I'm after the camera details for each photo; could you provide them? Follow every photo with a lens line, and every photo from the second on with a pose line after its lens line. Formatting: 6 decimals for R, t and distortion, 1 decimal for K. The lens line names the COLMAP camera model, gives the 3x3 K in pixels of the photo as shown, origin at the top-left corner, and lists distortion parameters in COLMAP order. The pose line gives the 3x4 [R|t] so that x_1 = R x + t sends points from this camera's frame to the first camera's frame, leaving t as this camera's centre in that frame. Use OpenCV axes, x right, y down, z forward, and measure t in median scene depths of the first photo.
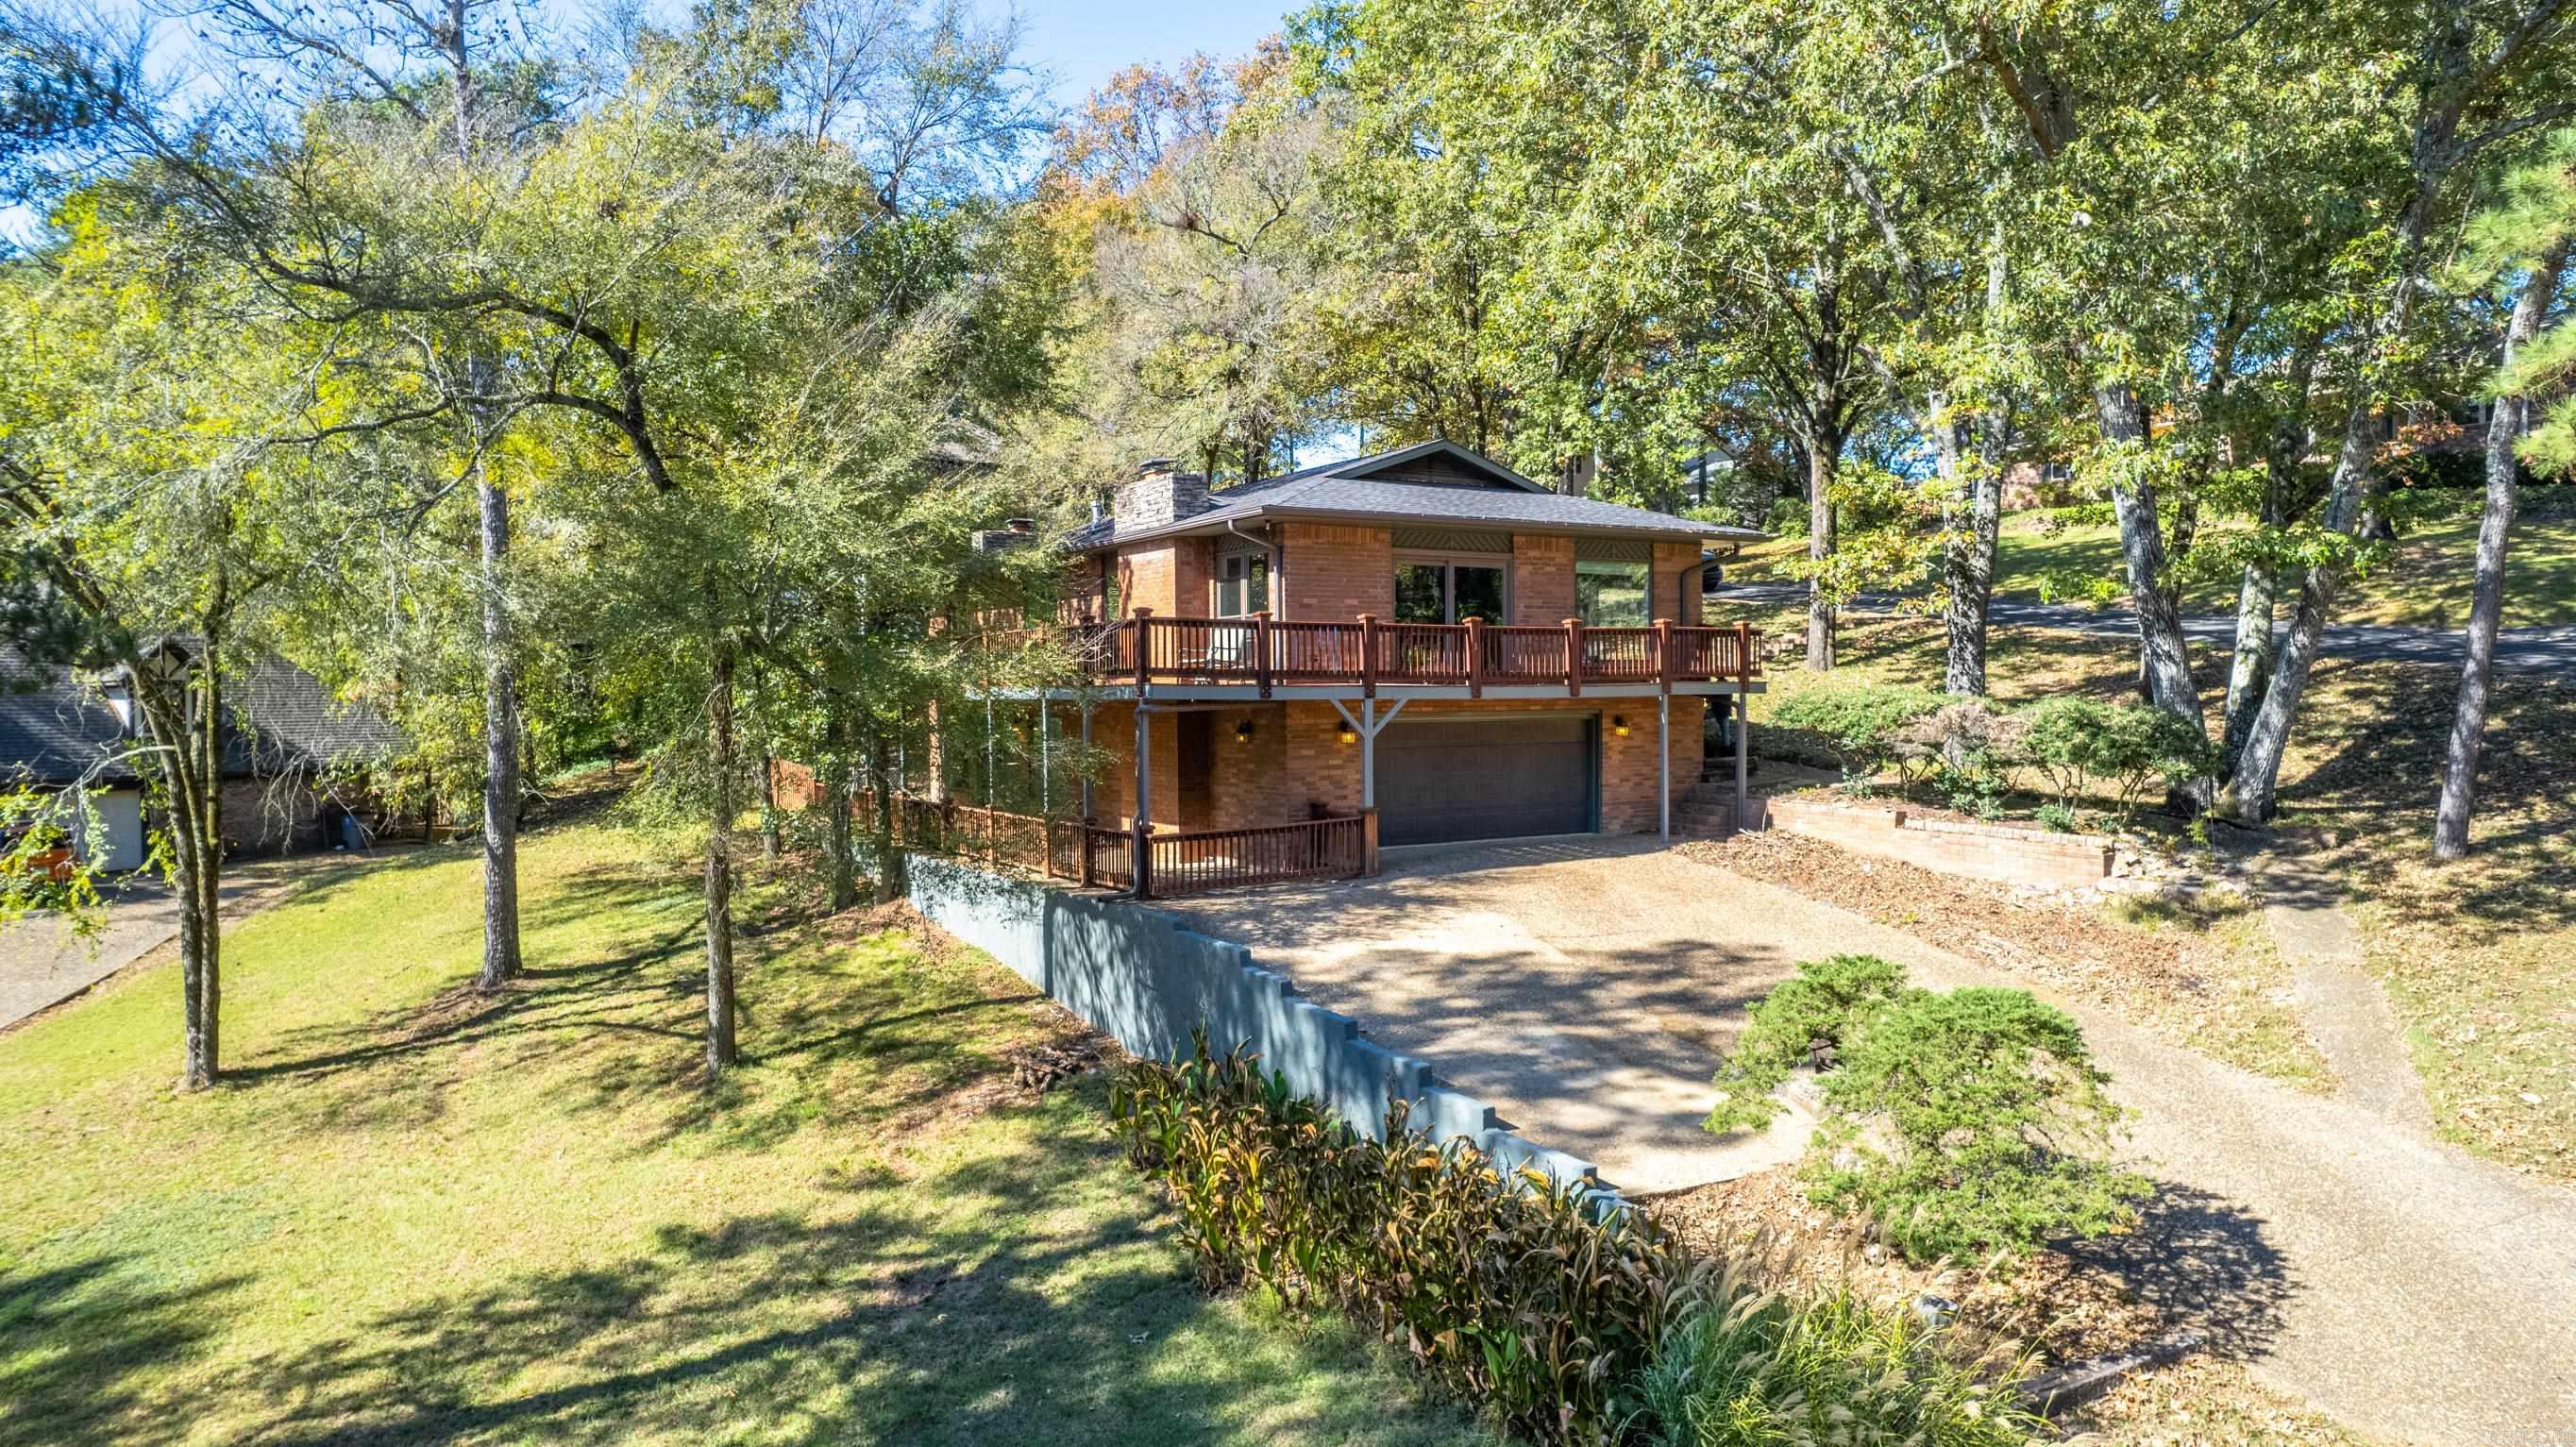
lens RADIAL K [[1682.3, 0, 1288.0], [0, 1682.3, 723.5], [0, 0, 1]] dist [-0.102347, 0.089105]
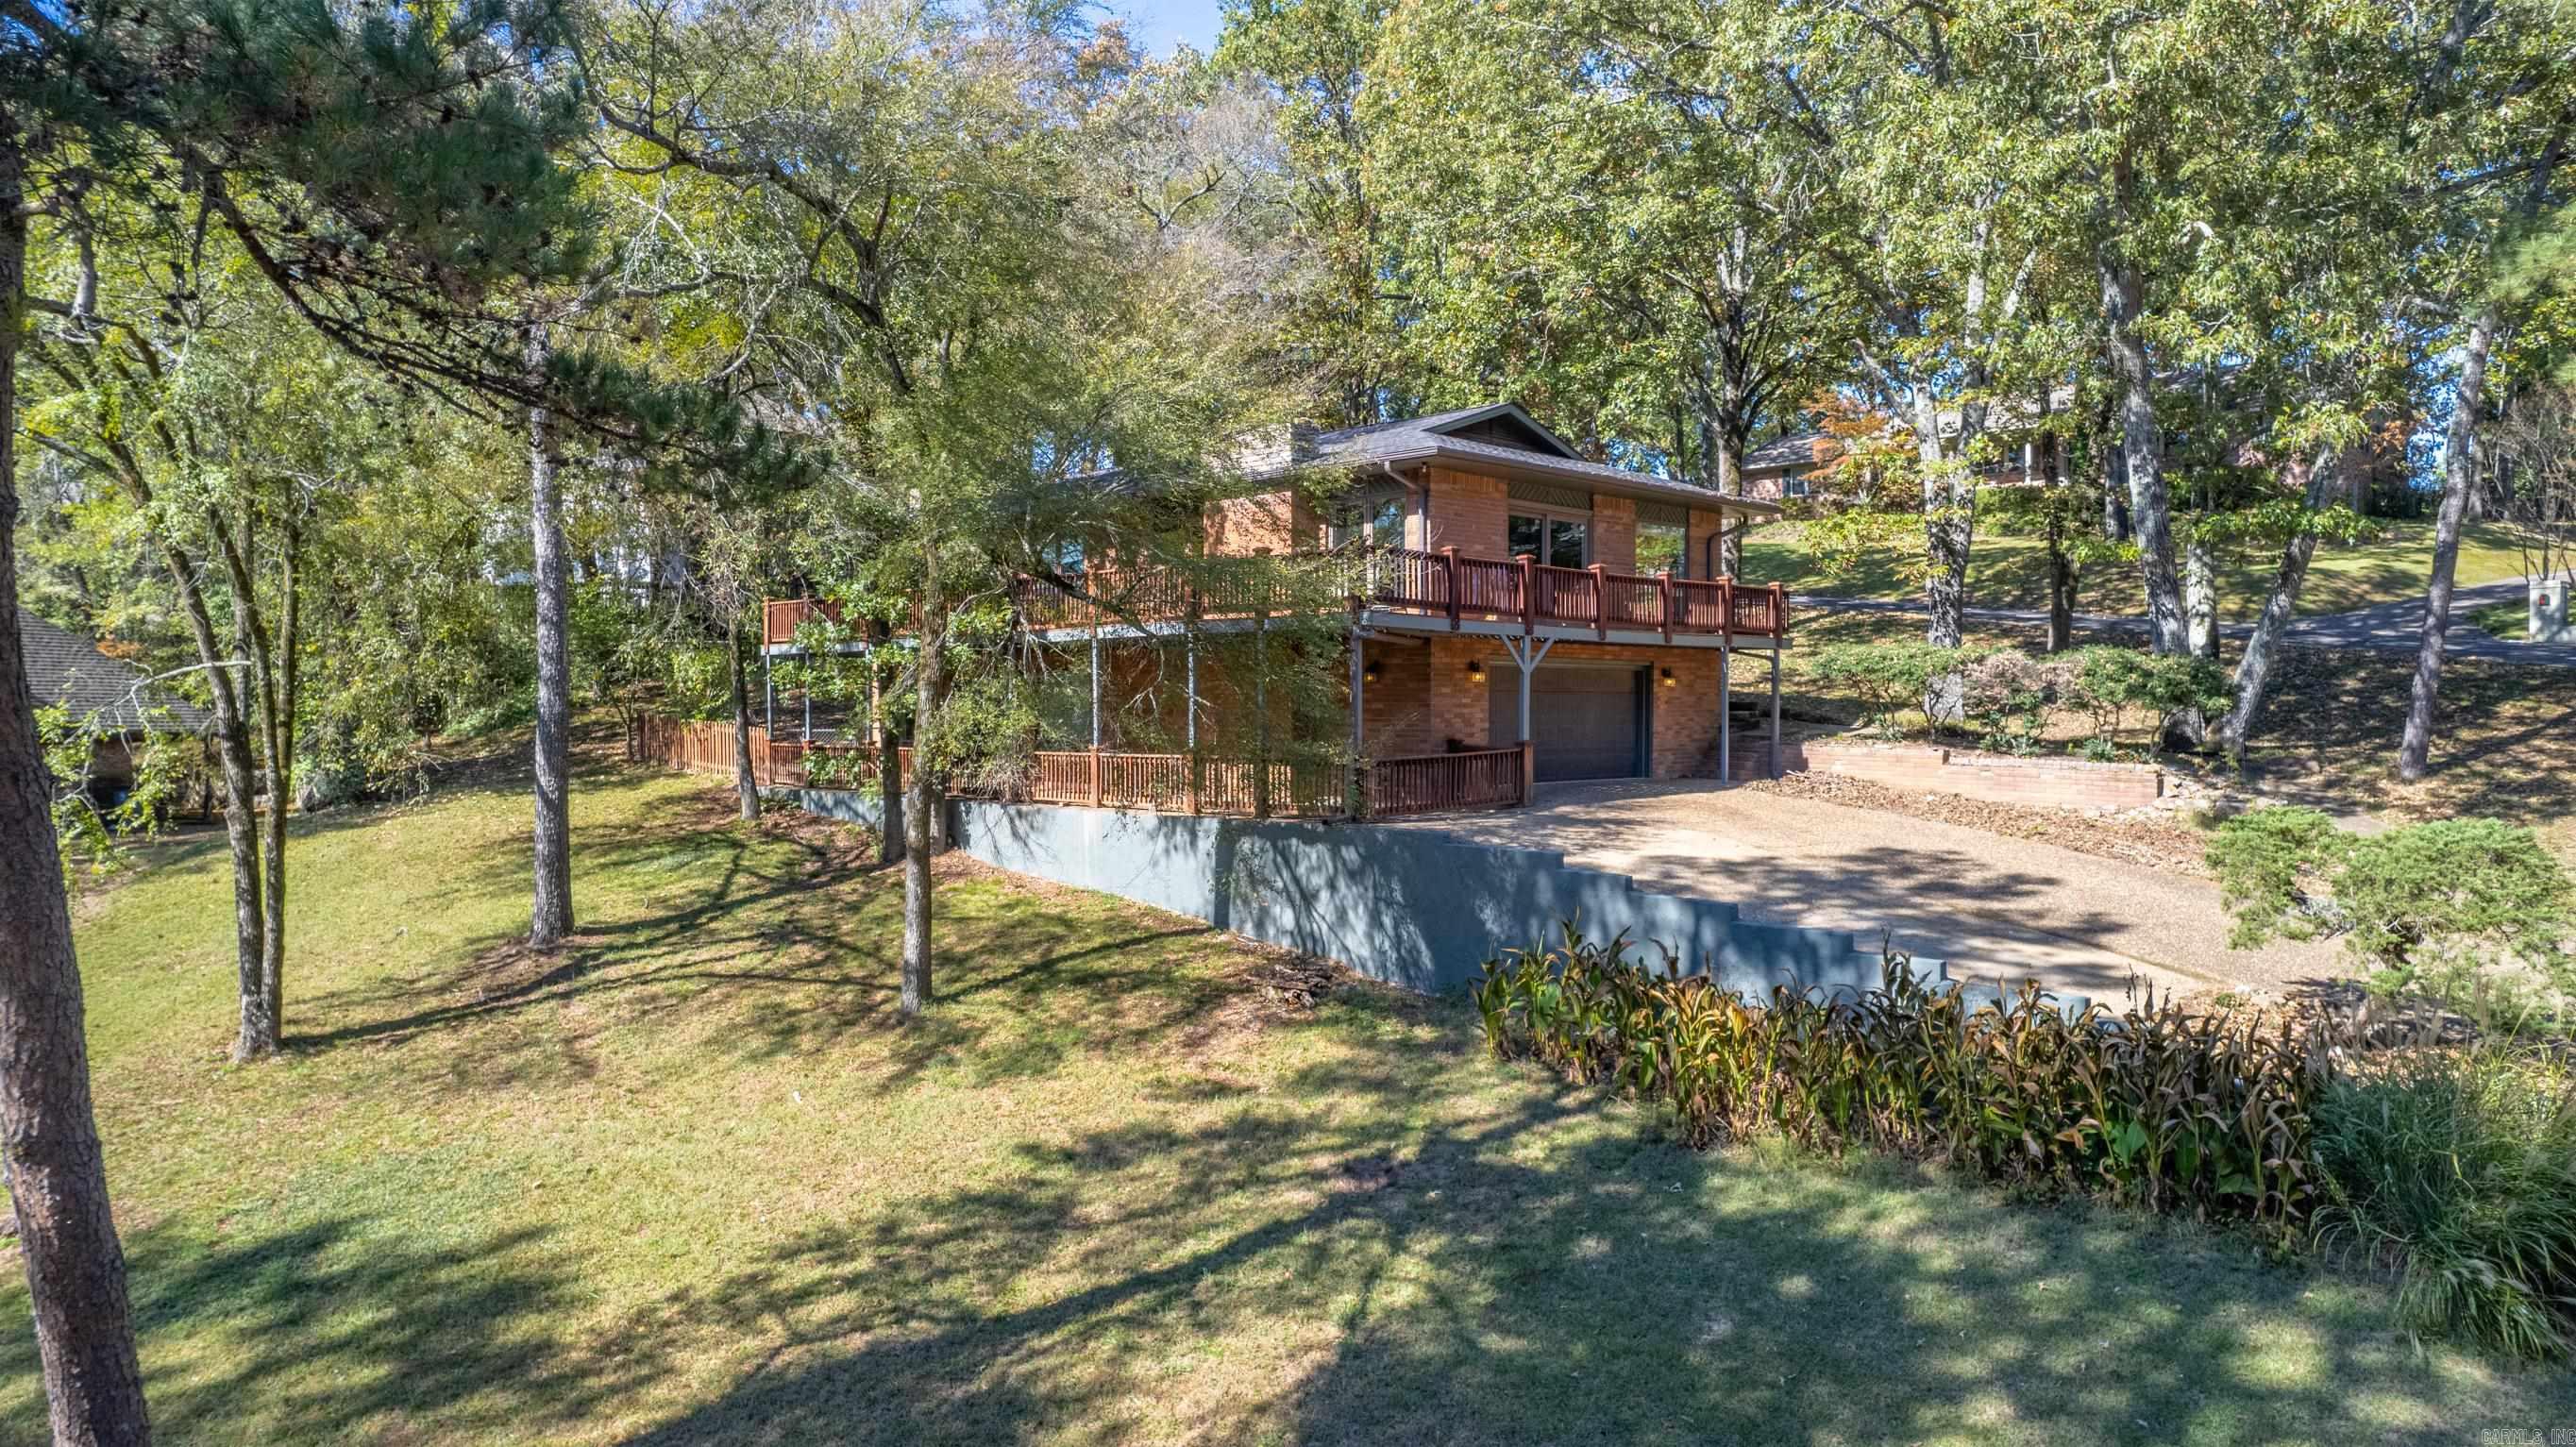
lens RADIAL K [[1682.3, 0, 1288.0], [0, 1682.3, 723.5], [0, 0, 1]] dist [-0.102347, 0.089105]
pose [[0.970575, 0.008085, 0.240664, -0.412483], [-0.005090, 0.999902, -0.013065, 0.064312], [-0.240746, 0.011456, 0.970520, 0.021393]]
